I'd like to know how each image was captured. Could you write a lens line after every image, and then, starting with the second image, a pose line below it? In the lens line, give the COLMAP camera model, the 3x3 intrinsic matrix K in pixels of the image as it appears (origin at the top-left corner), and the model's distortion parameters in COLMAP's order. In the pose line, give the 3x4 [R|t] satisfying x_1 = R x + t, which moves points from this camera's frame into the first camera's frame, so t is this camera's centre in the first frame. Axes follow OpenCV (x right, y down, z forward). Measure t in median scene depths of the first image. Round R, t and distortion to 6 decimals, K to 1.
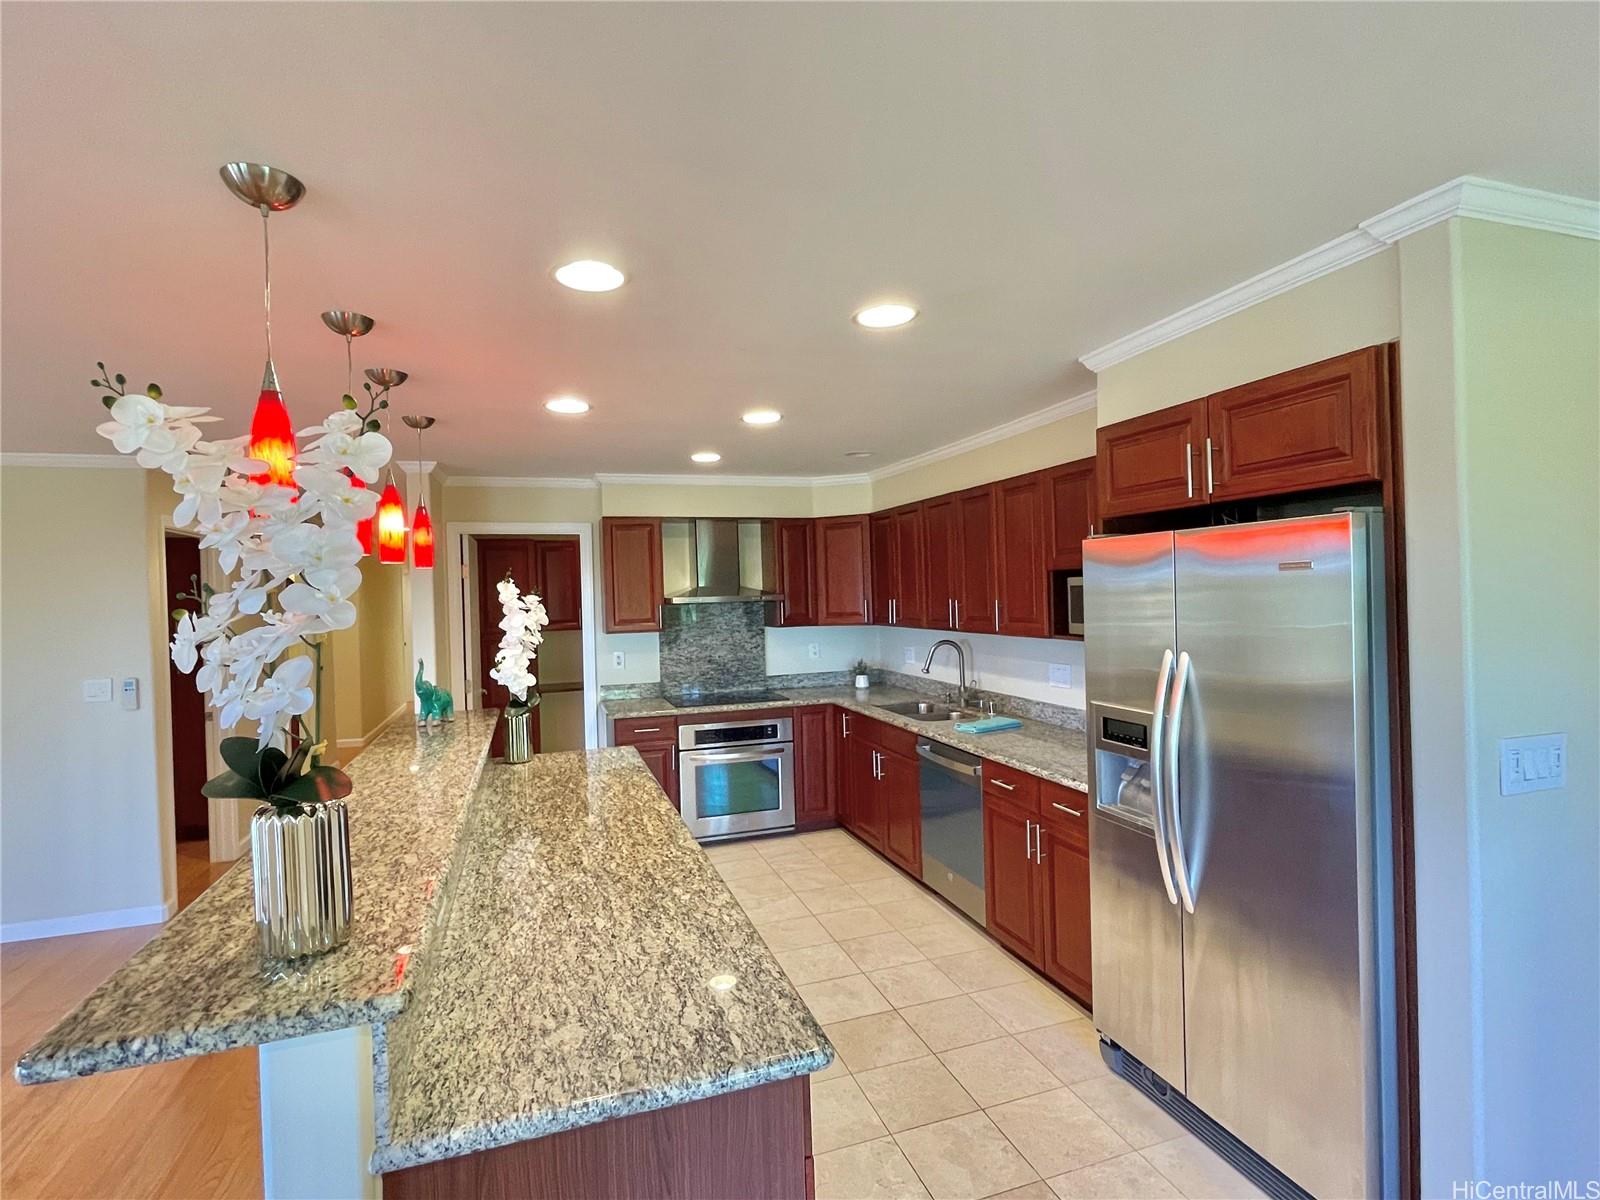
lens RADIAL K [[786.2, 0, 802.7], [0, 786.2, 601.5], [0, 0, 1]] dist [-0.004580, -0.000559]
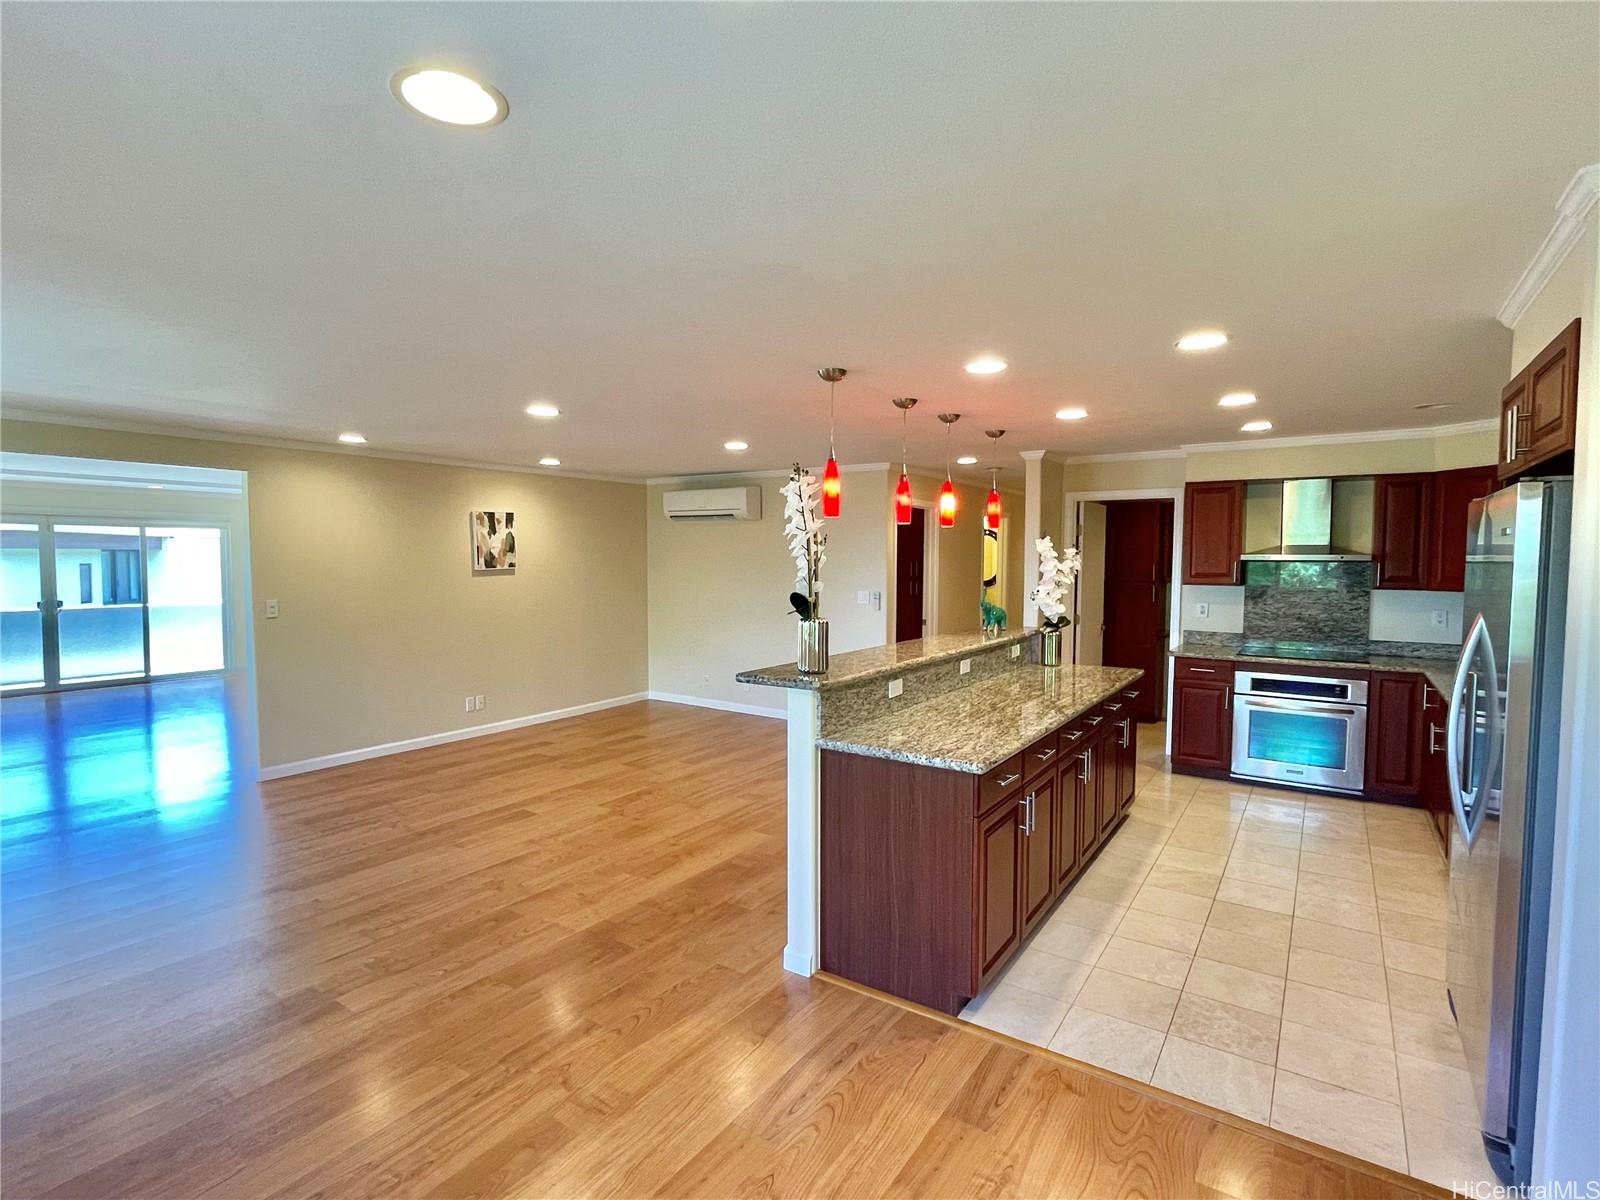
lens RADIAL K [[786.2, 0, 793.1], [0, 786.2, 603.3], [0, 0, 1]] dist [-0.004580, -0.000559]
pose [[0.601029, 0.074997, -0.795701, 0.338086], [-0.029703, 0.996996, 0.071533, 0.002790], [0.798675, -0.019359, 0.601451, -0.158324]]
